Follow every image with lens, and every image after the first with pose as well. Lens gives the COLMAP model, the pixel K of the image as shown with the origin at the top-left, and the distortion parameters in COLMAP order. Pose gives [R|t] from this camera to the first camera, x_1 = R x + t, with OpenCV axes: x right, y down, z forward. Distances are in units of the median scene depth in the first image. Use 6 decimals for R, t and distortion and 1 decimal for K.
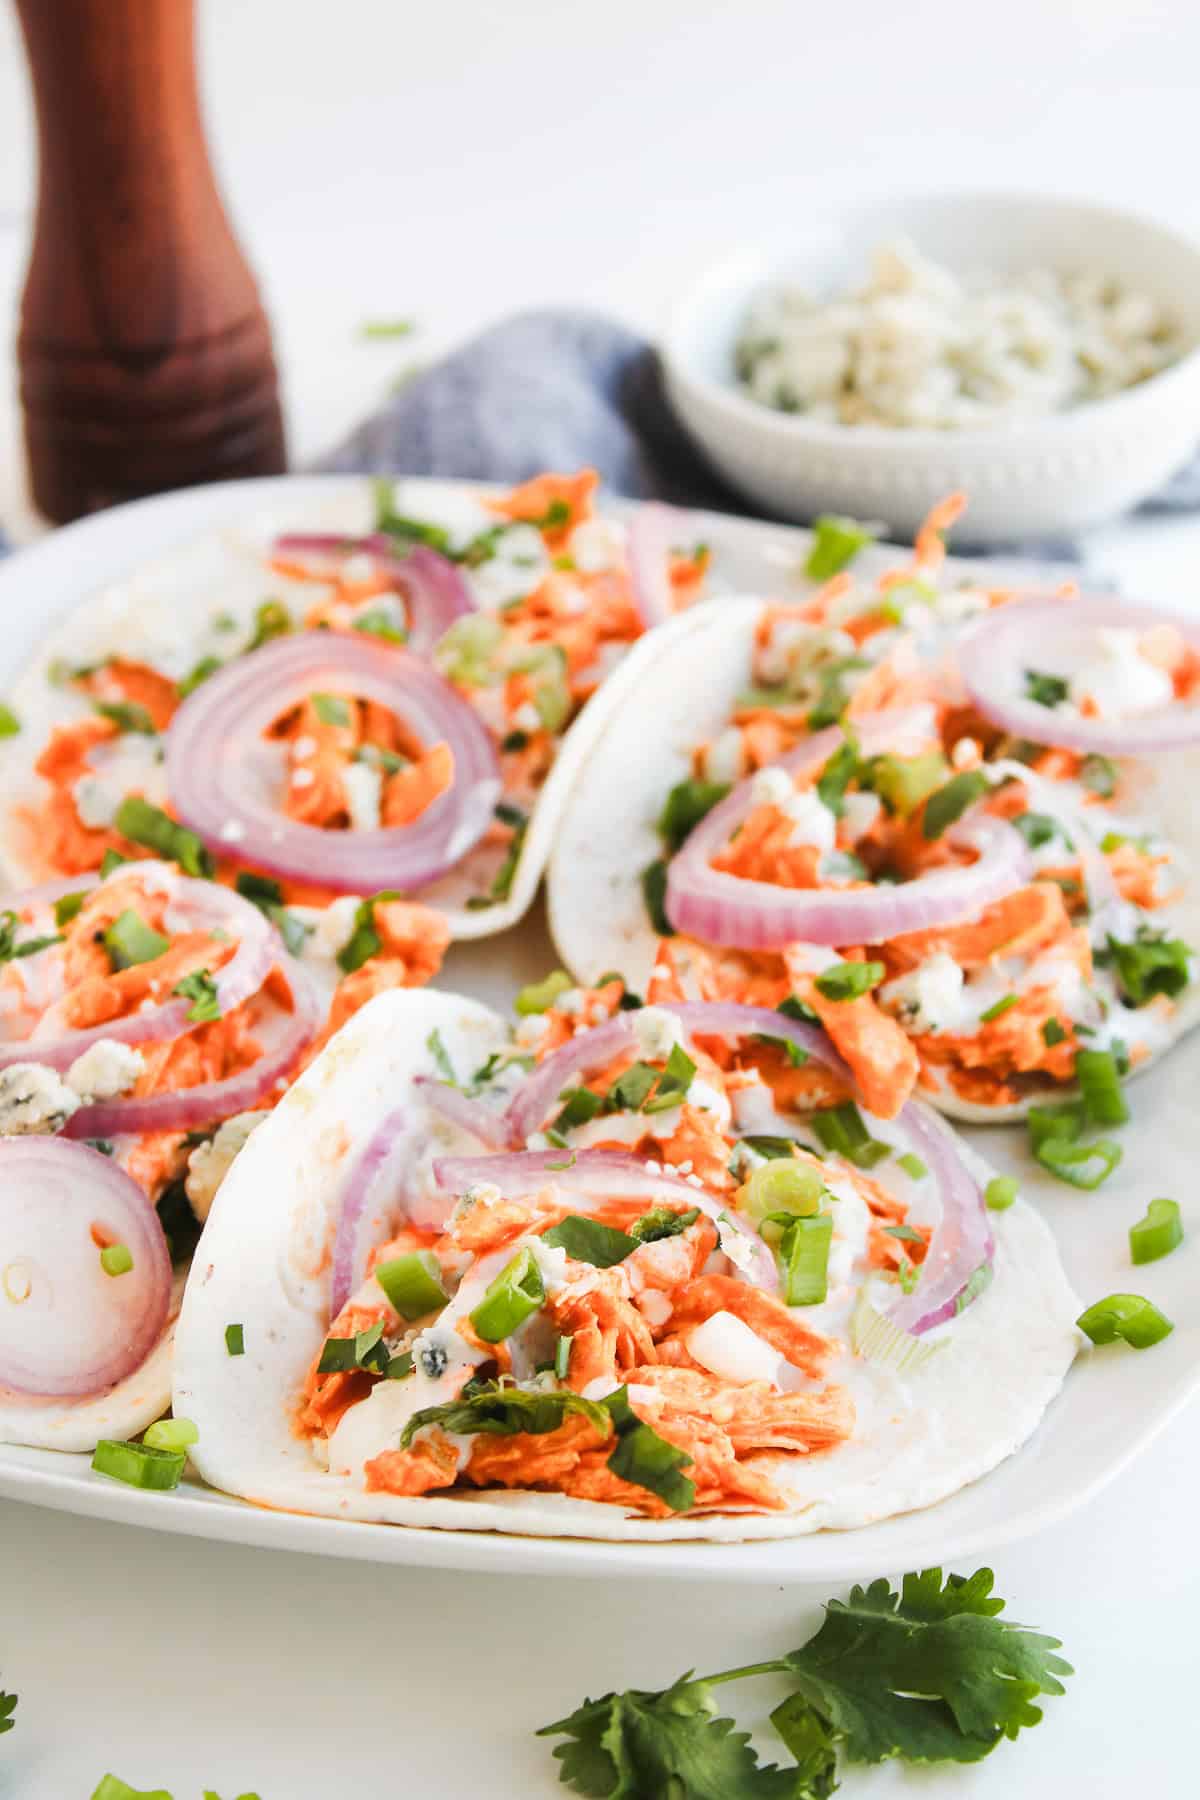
lens RADIAL K [[4175.3, 0, 595.3], [0, 4175.3, 897.3], [0, 0, 1]] dist [0.101287, 0.000000]
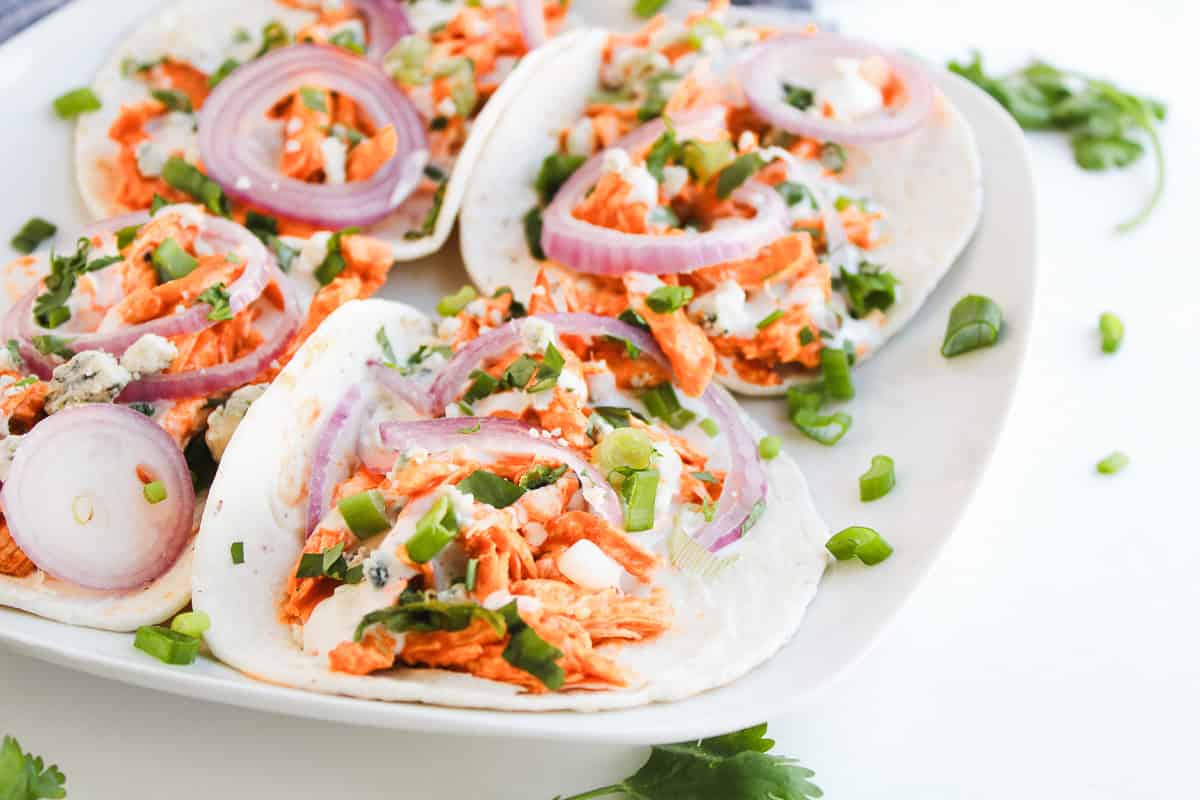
lens RADIAL K [[2258.8, 0, 606.2], [0, 2258.8, 403.1], [0, 0, 1]] dist [0.003447, 0.000000]
pose [[0.997886, 0.016496, 0.062867, -0.009839], [-0.022515, 0.995102, 0.096260, -0.019277], [-0.060971, -0.097472, 0.993369, 0.220014]]
